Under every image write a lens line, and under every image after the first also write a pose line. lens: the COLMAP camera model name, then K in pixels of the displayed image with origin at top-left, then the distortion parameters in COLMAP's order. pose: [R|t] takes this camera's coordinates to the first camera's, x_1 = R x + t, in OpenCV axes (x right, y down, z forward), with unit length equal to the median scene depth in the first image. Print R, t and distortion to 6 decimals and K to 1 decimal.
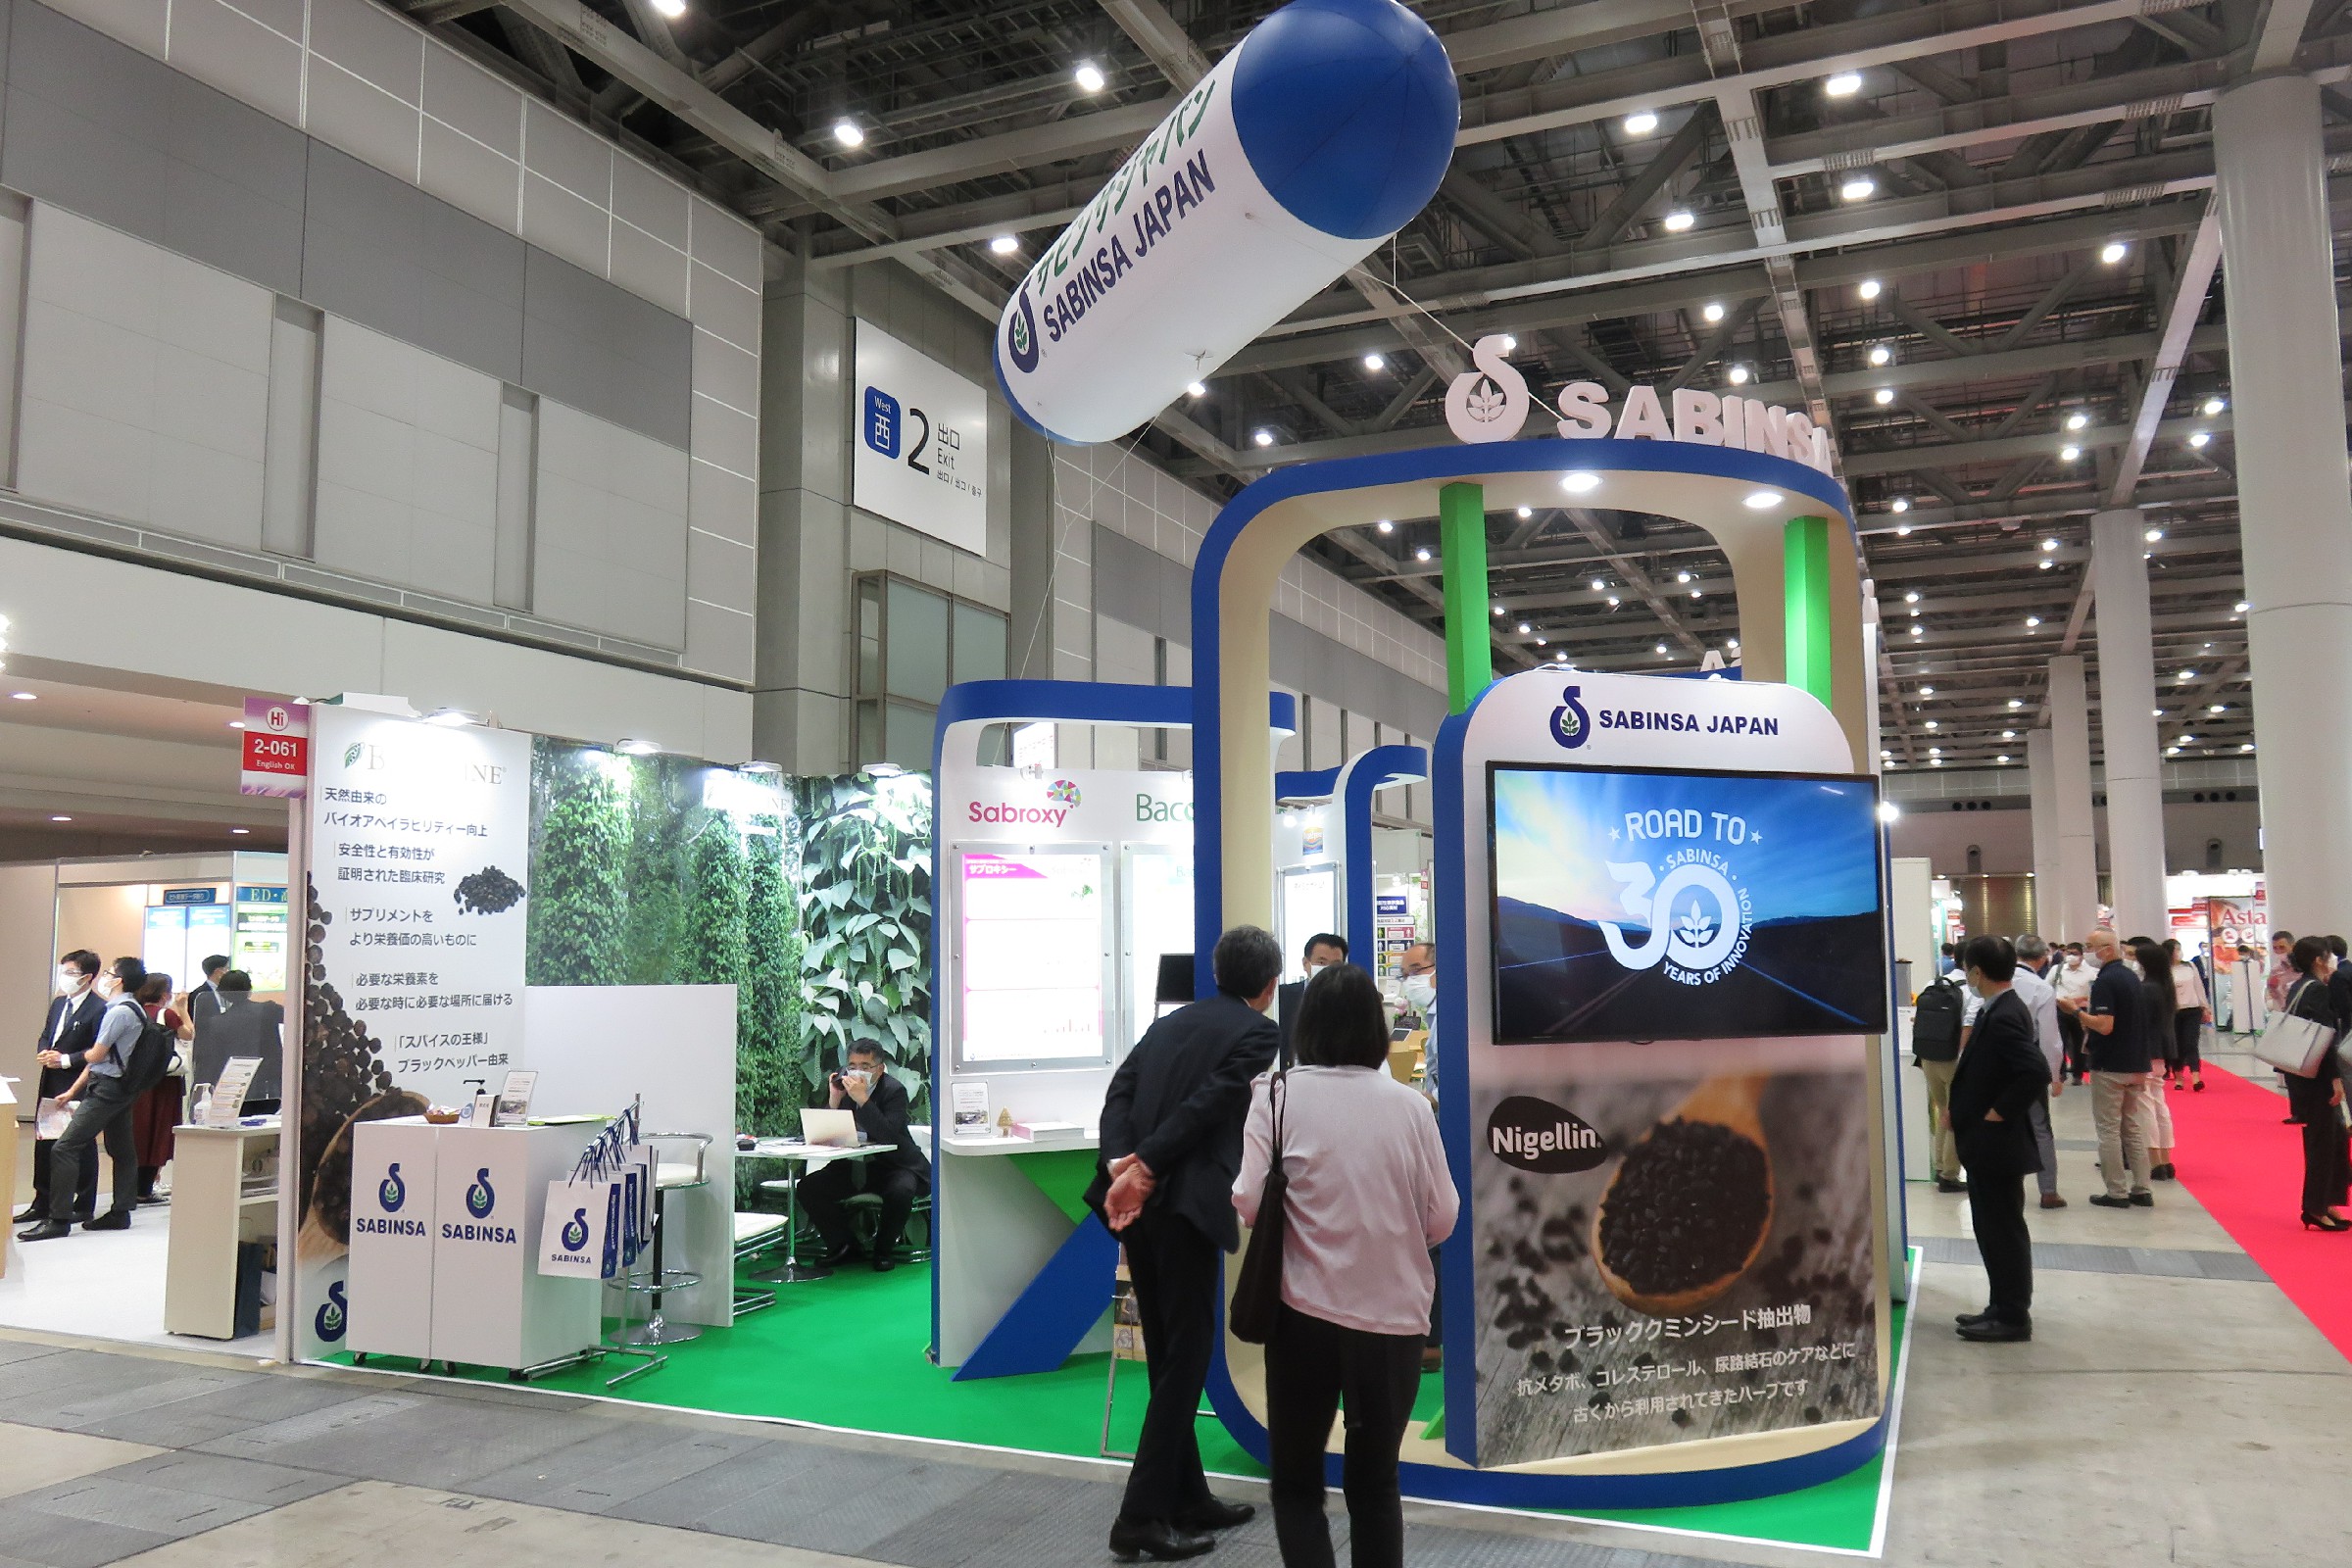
lens RADIAL K [[1749.1, 0, 1179.9], [0, 1749.1, 781.2], [0, 0, 1]] dist [-0.013066, 0.009400]
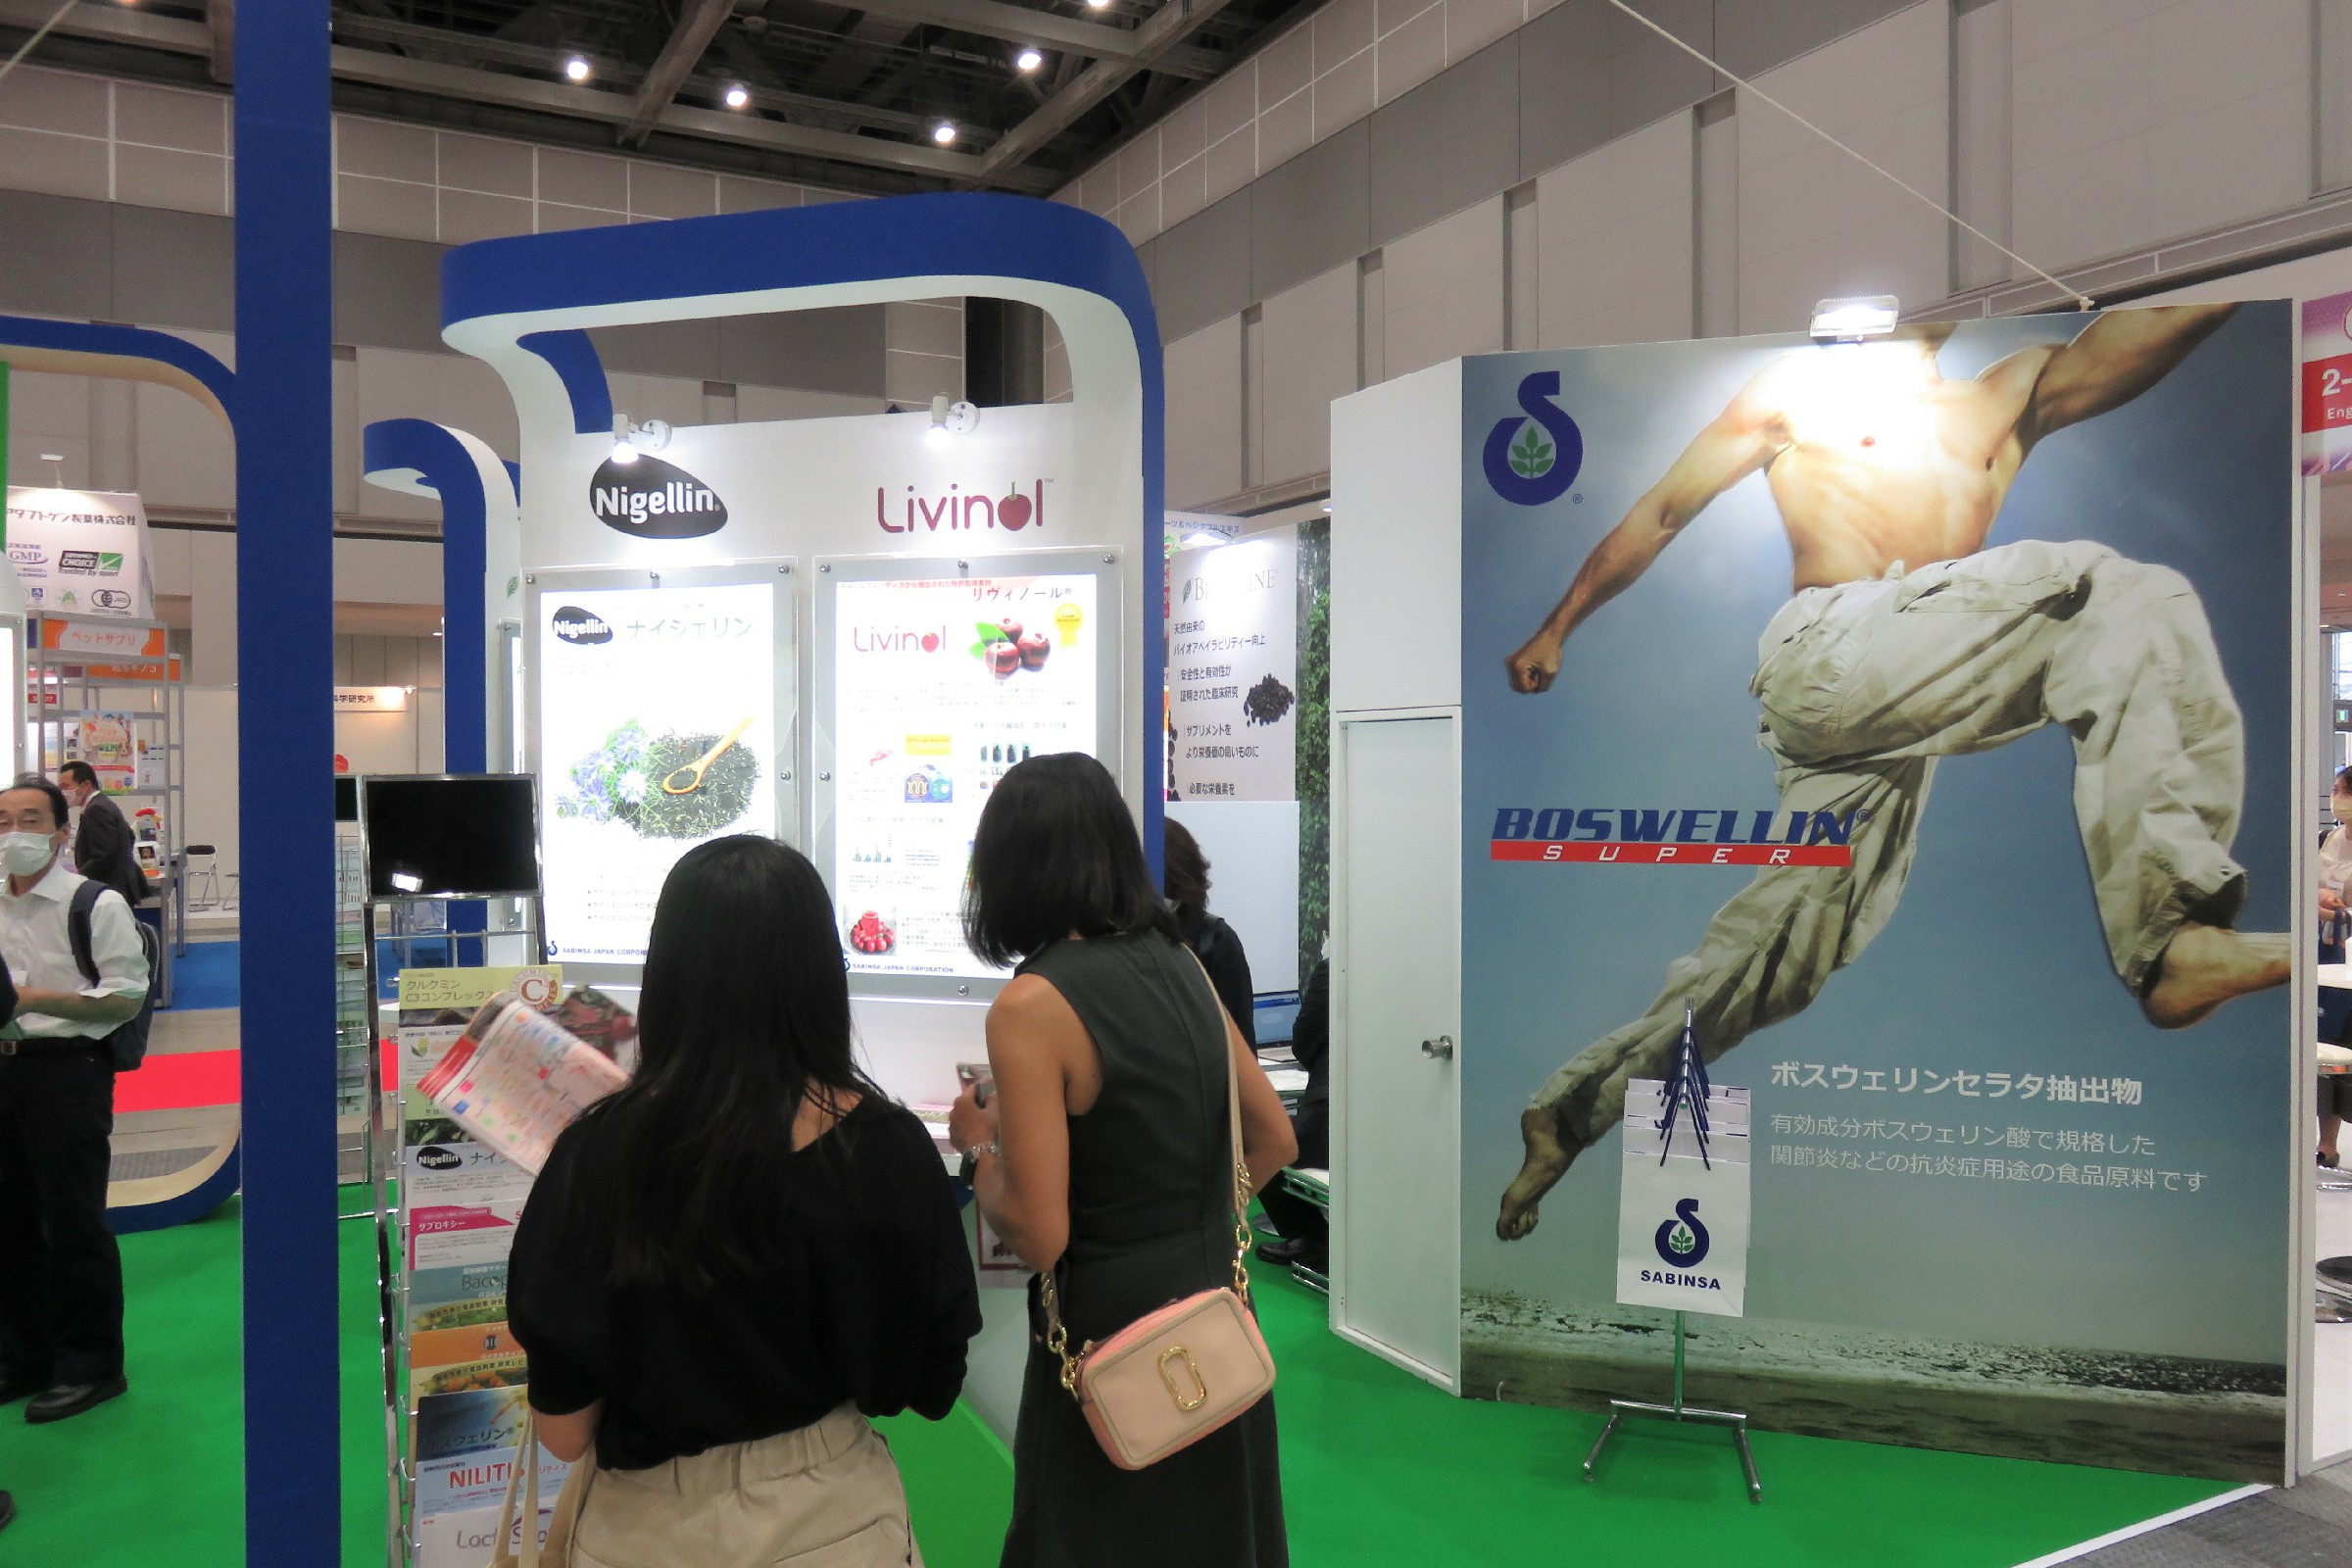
lens RADIAL K [[1749.1, 0, 1176.8], [0, 1749.1, 782.1], [0, 0, 1]] dist [-0.013066, 0.009400]
pose [[-0.609902, 0.012335, -0.792381, 0.327180], [0.081483, 0.995556, -0.047221, 0.121646], [0.788276, -0.093365, -0.608197, 1.258081]]
